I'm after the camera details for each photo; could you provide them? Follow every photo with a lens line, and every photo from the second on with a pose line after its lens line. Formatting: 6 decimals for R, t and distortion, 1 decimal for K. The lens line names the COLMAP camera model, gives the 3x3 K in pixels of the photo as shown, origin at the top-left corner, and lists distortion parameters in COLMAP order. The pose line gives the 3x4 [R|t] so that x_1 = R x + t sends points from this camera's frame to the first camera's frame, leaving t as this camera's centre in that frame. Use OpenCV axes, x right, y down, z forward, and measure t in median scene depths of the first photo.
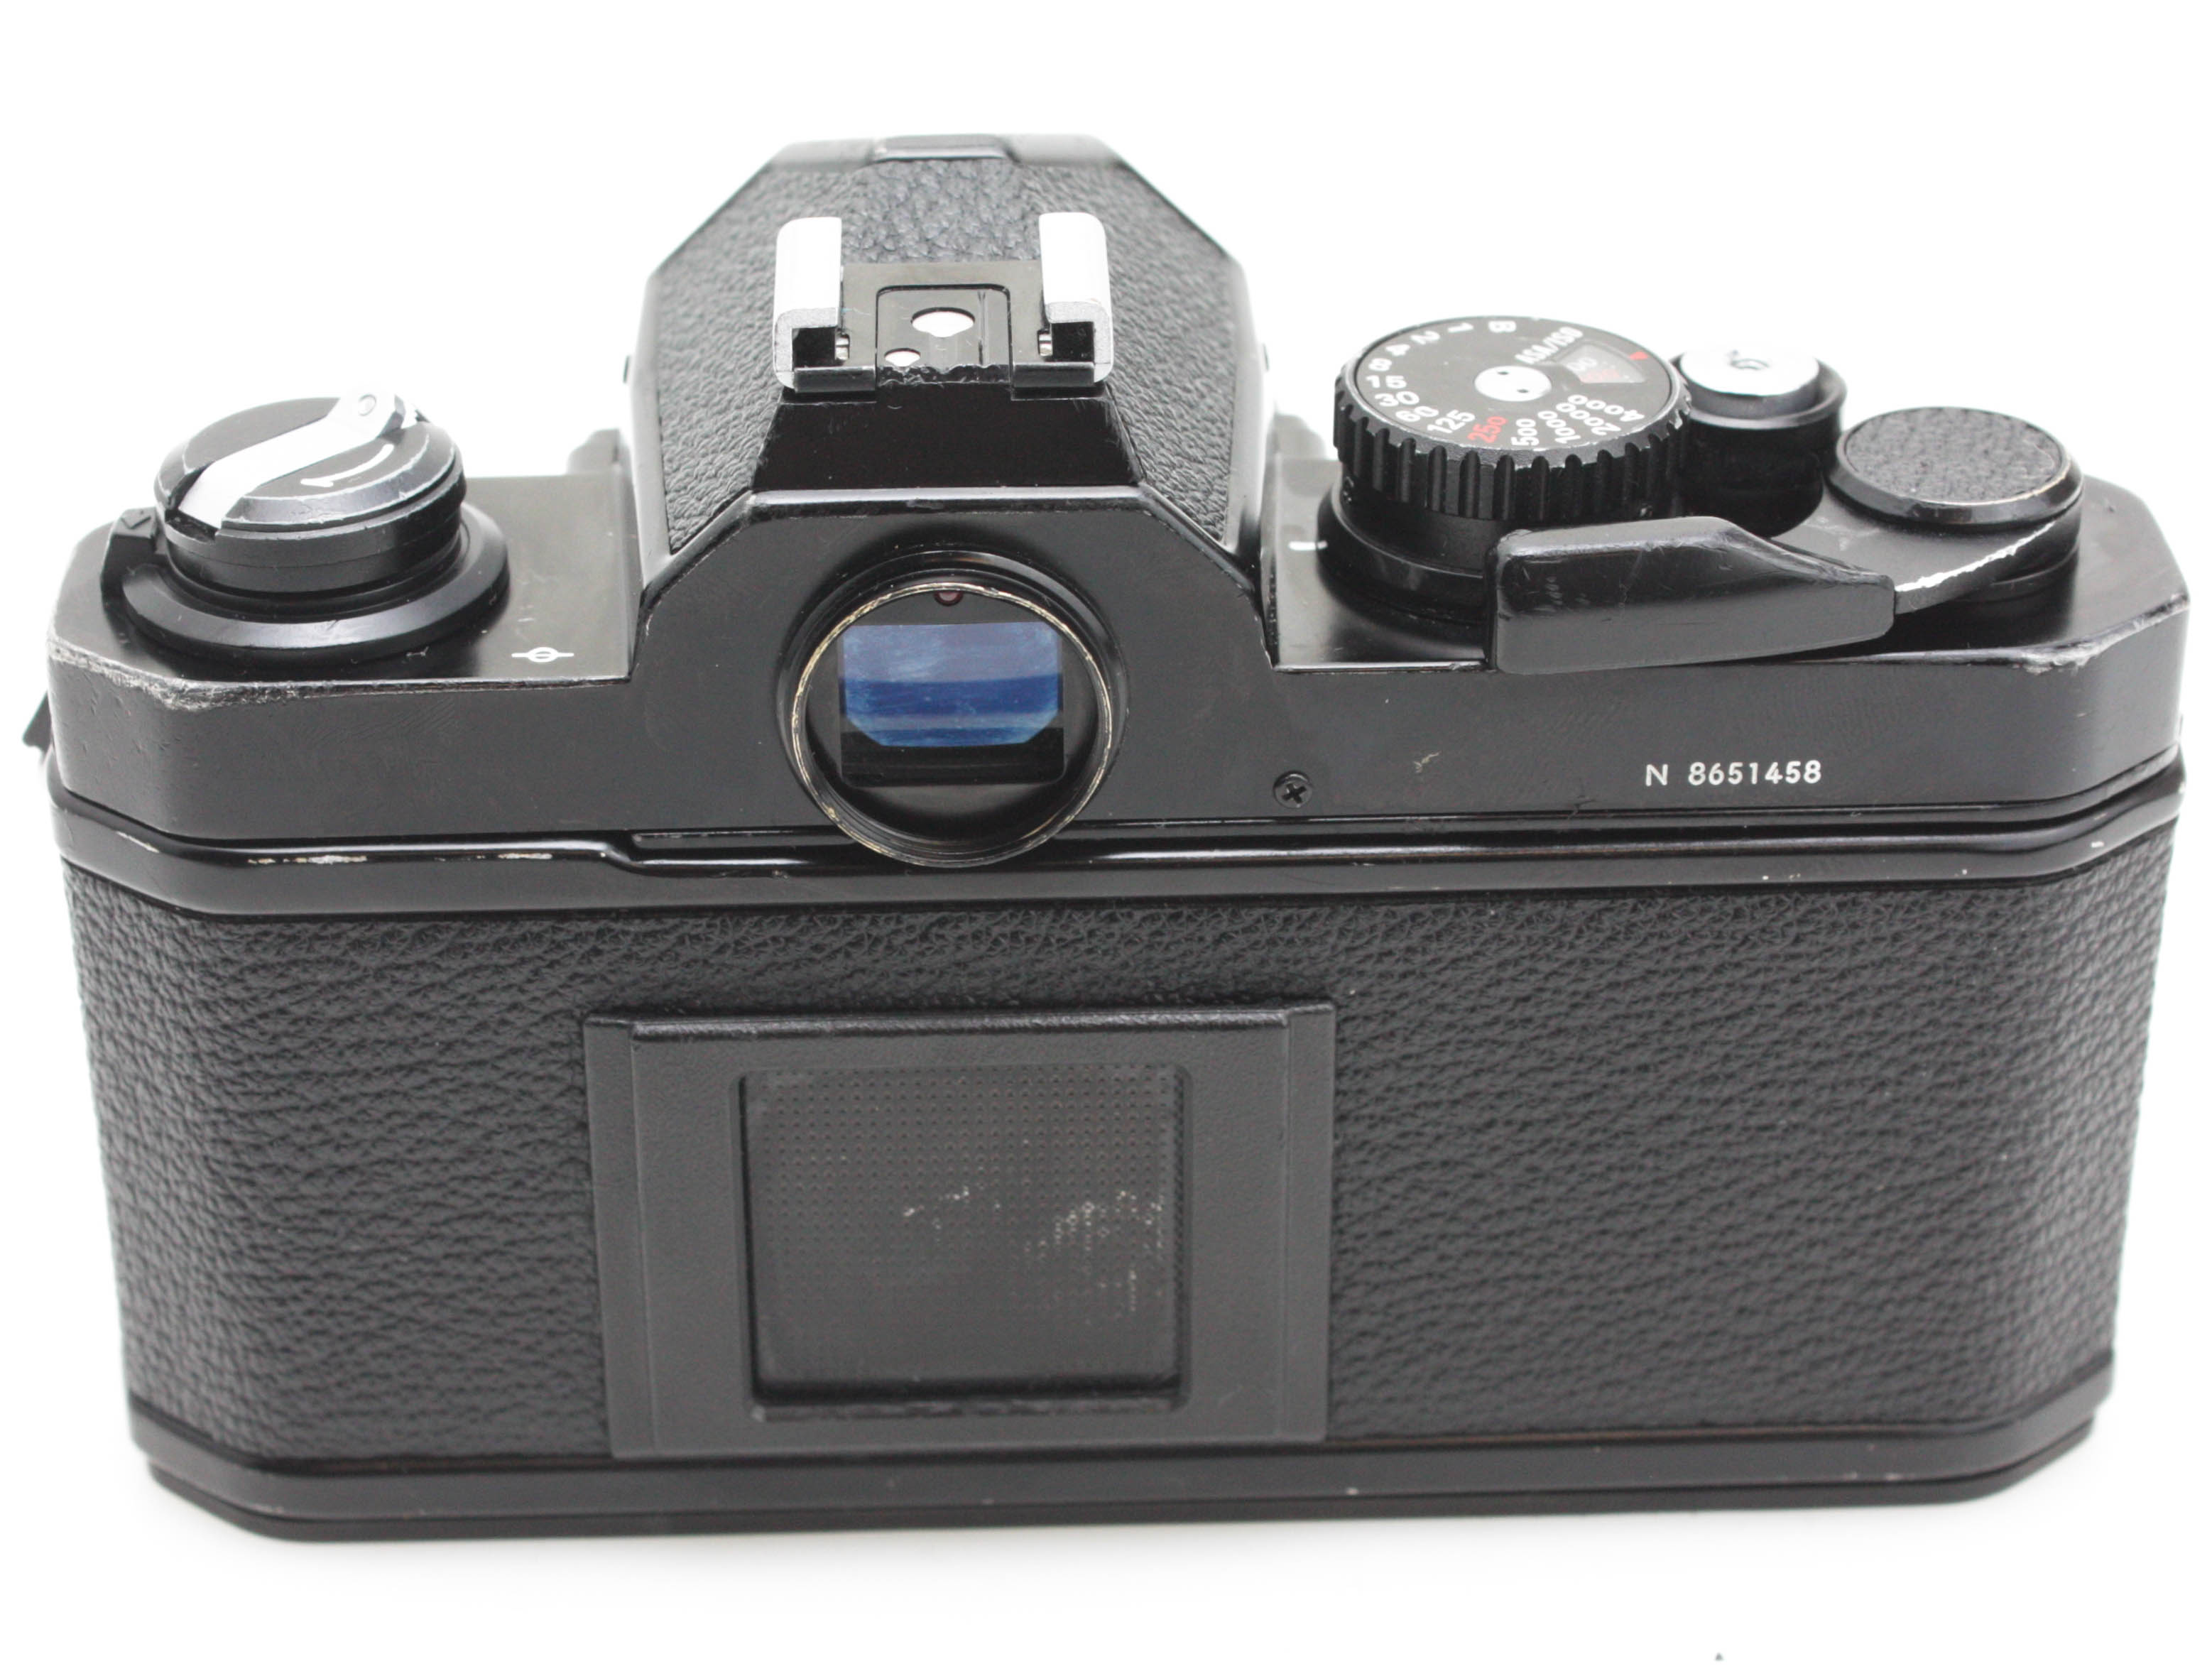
lens RADIAL K [[5038.8, 0, 1105.5], [0, 5038.8, 838.7], [0, 0, 1]] dist [0.021334, 0.000000]
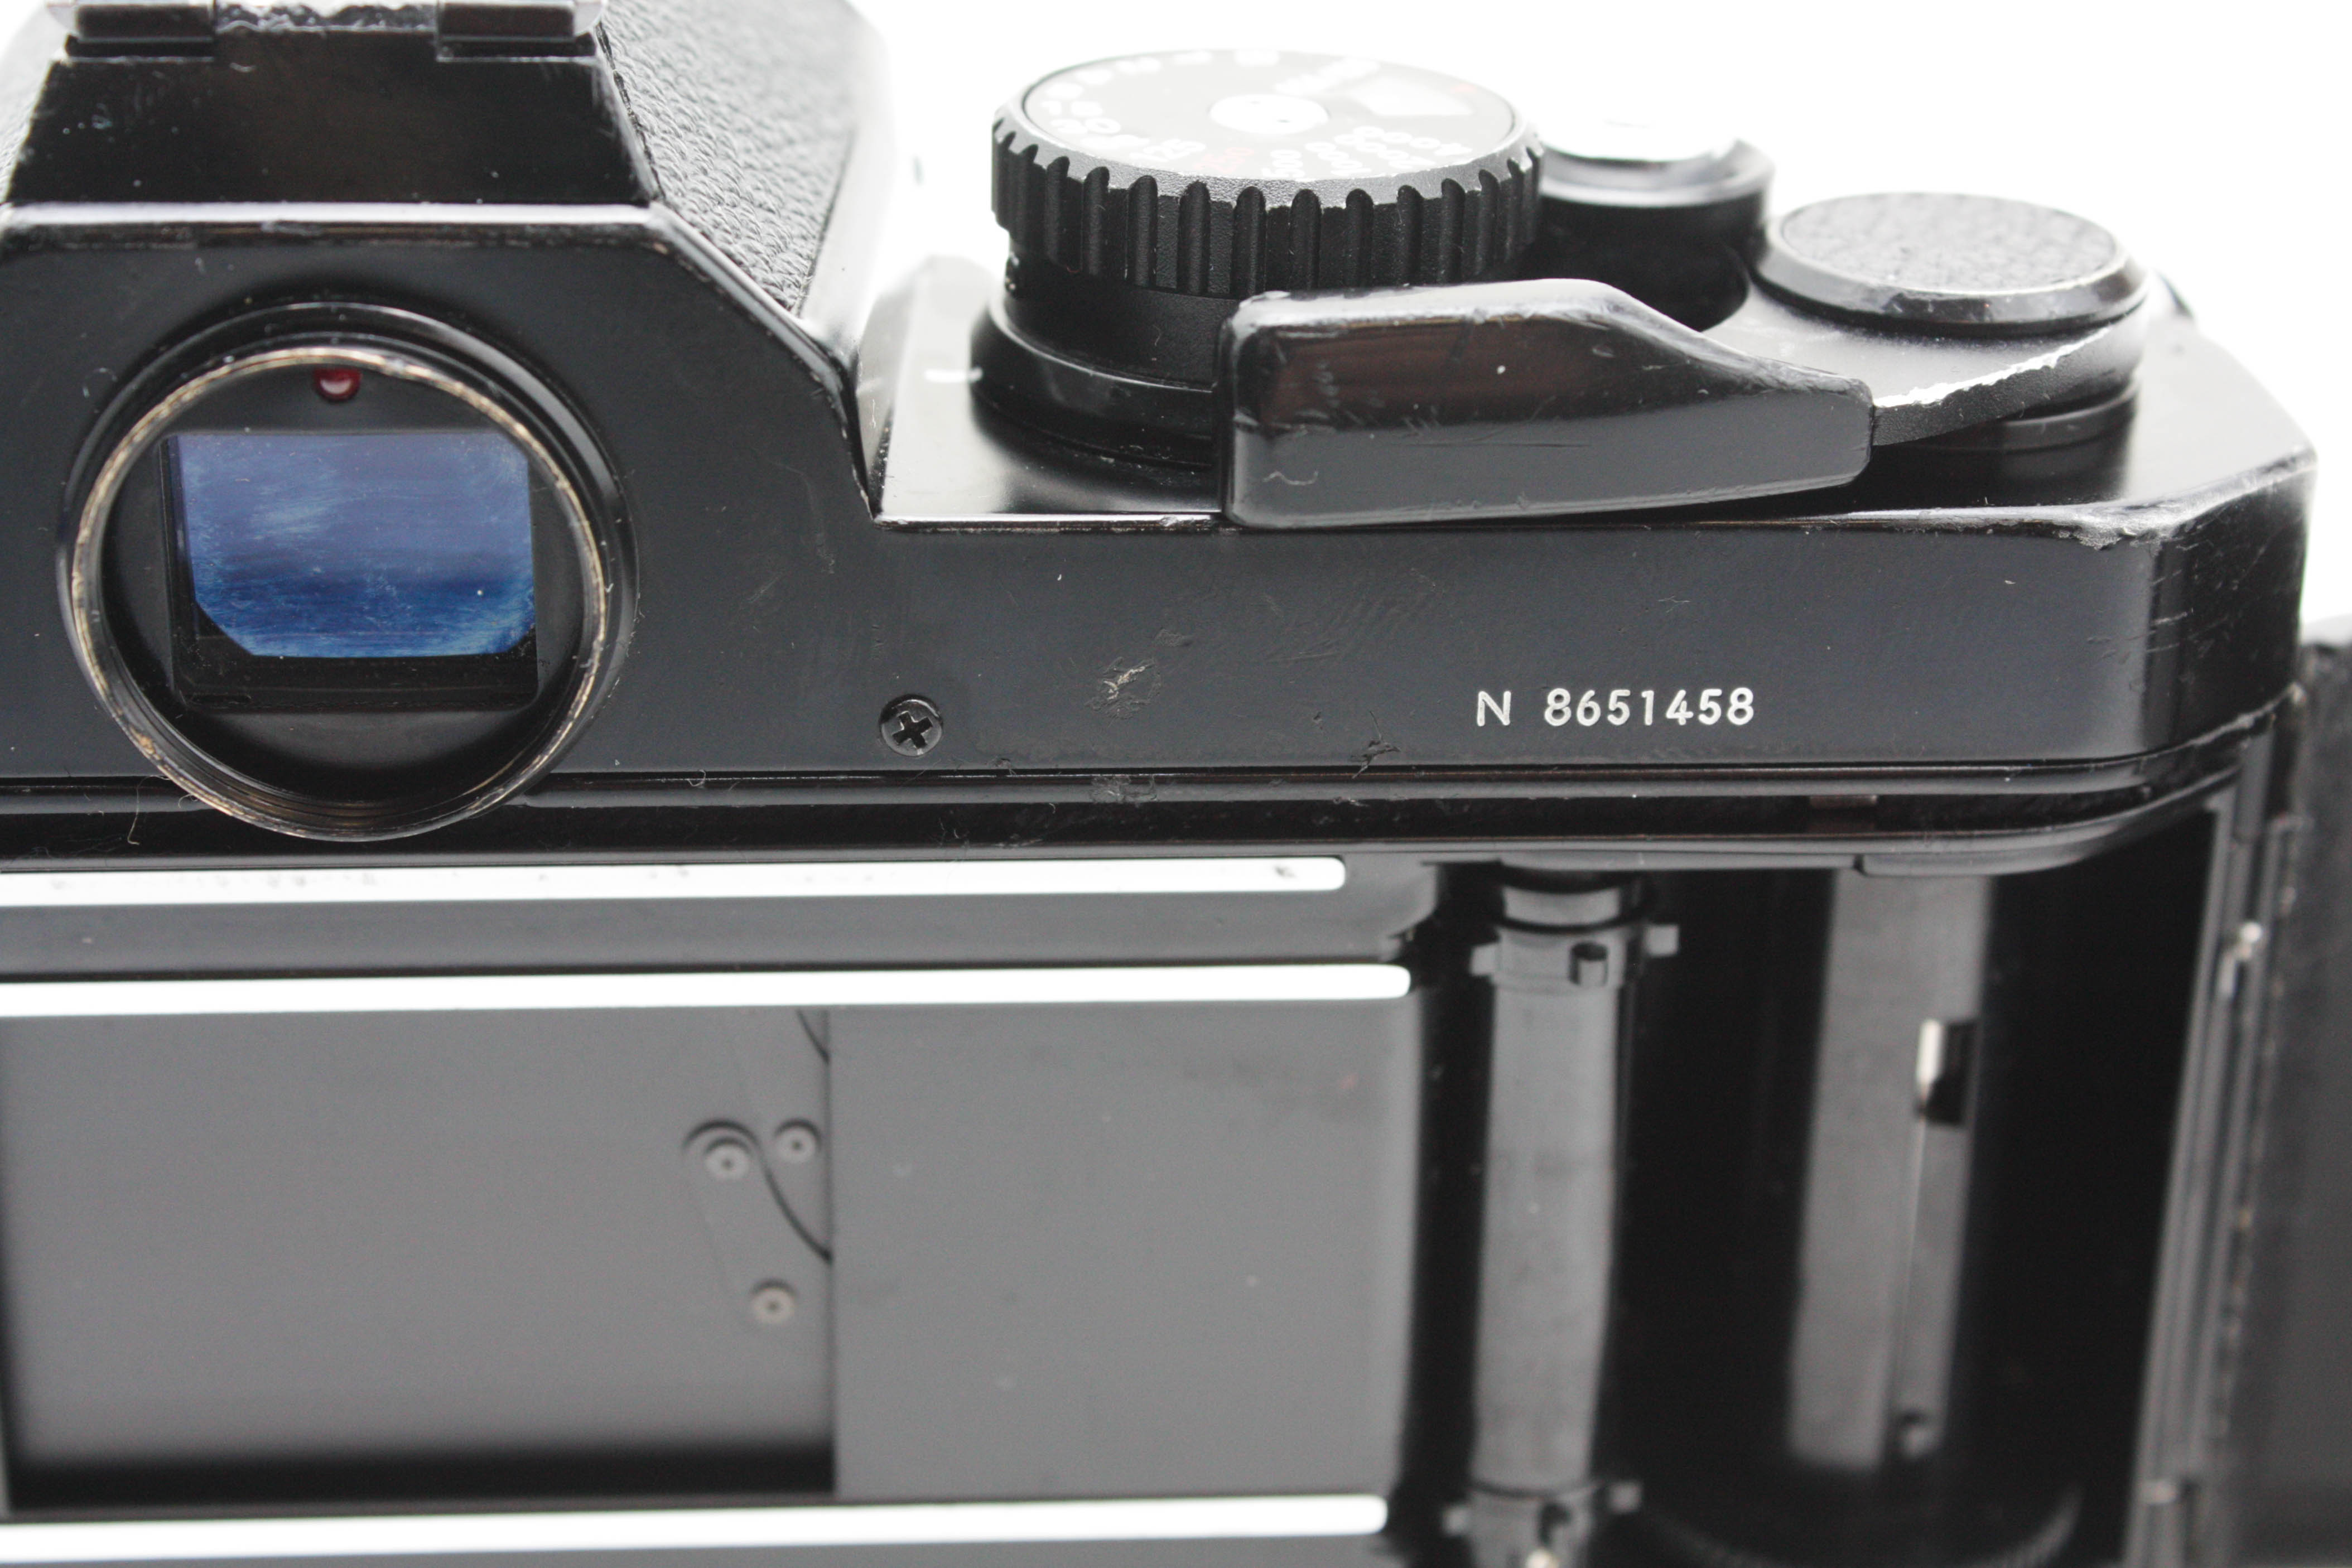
lens RADIAL K [[4104.1, 0, 1176.2], [0, 4104.1, 782.3], [0, 0, 1]] dist [0.027138, 0.000000]
pose [[0.999466, 0.007884, 0.031723, 0.053813], [-0.004543, 0.994563, -0.104041, 0.049767], [-0.032370, 0.103841, 0.994067, 0.494908]]
